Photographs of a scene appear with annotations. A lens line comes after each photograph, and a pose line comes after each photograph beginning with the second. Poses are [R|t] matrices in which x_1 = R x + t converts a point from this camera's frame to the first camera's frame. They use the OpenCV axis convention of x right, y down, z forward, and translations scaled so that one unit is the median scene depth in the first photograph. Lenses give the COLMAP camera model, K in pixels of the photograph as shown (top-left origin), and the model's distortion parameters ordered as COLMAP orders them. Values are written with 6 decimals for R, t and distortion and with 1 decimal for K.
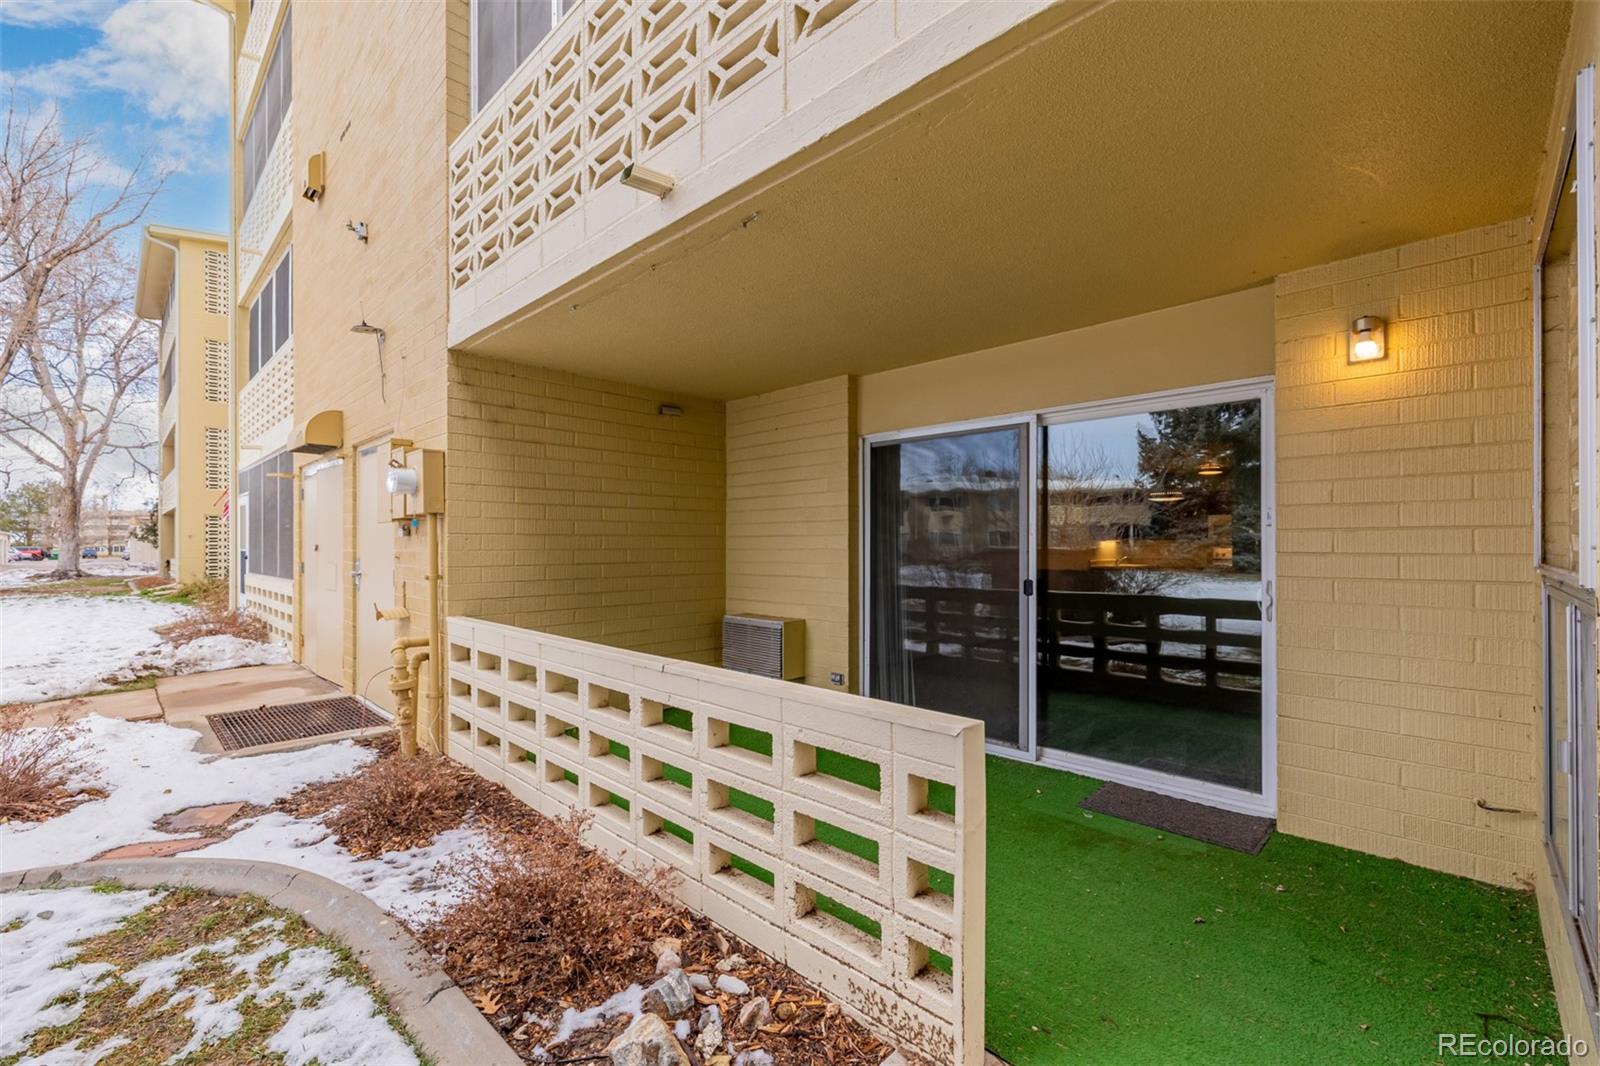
lens RADIAL K [[668.2, 0, 801.5], [0, 668.2, 538.3], [0, 0, 1]] dist [0.001791, 0.000147]
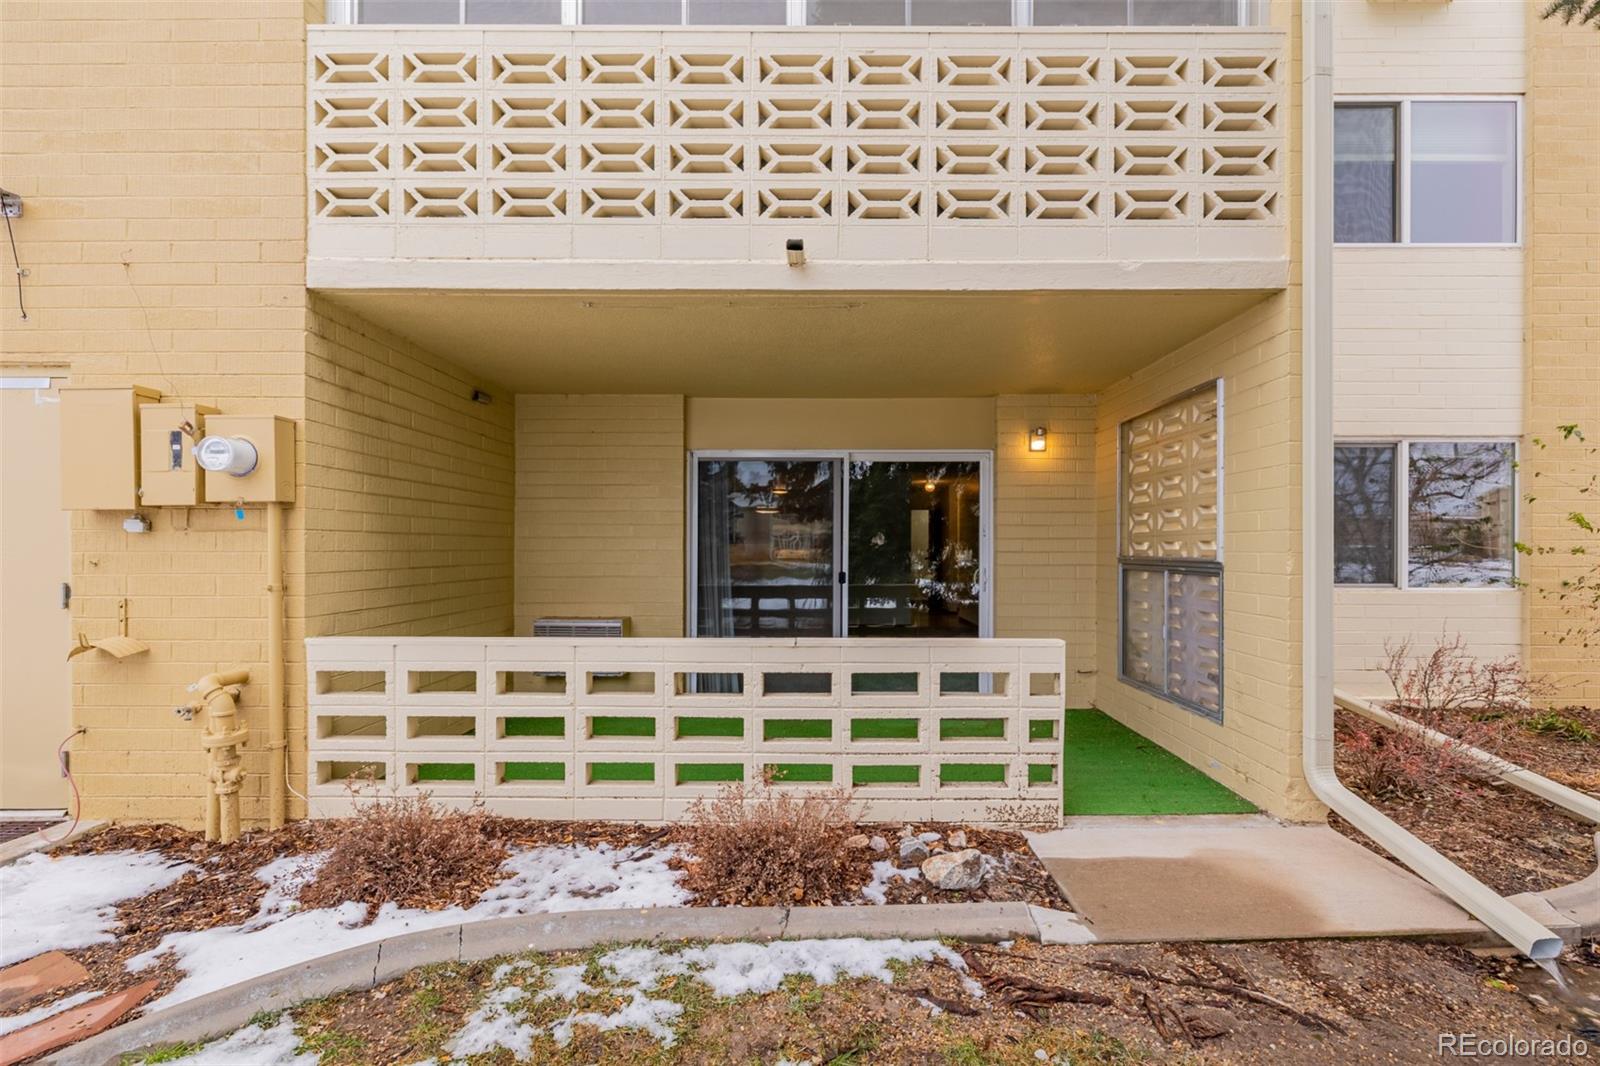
lens RADIAL K [[668.2, 0, 802.8], [0, 668.2, 548.5], [0, 0, 1]] dist [0.001791, 0.000147]
pose [[0.725507, 0.000705, 0.688215, -0.831832], [-0.009200, 0.999920, 0.008674, 0.003110], [-0.688153, -0.012624, 0.725455, 0.067125]]
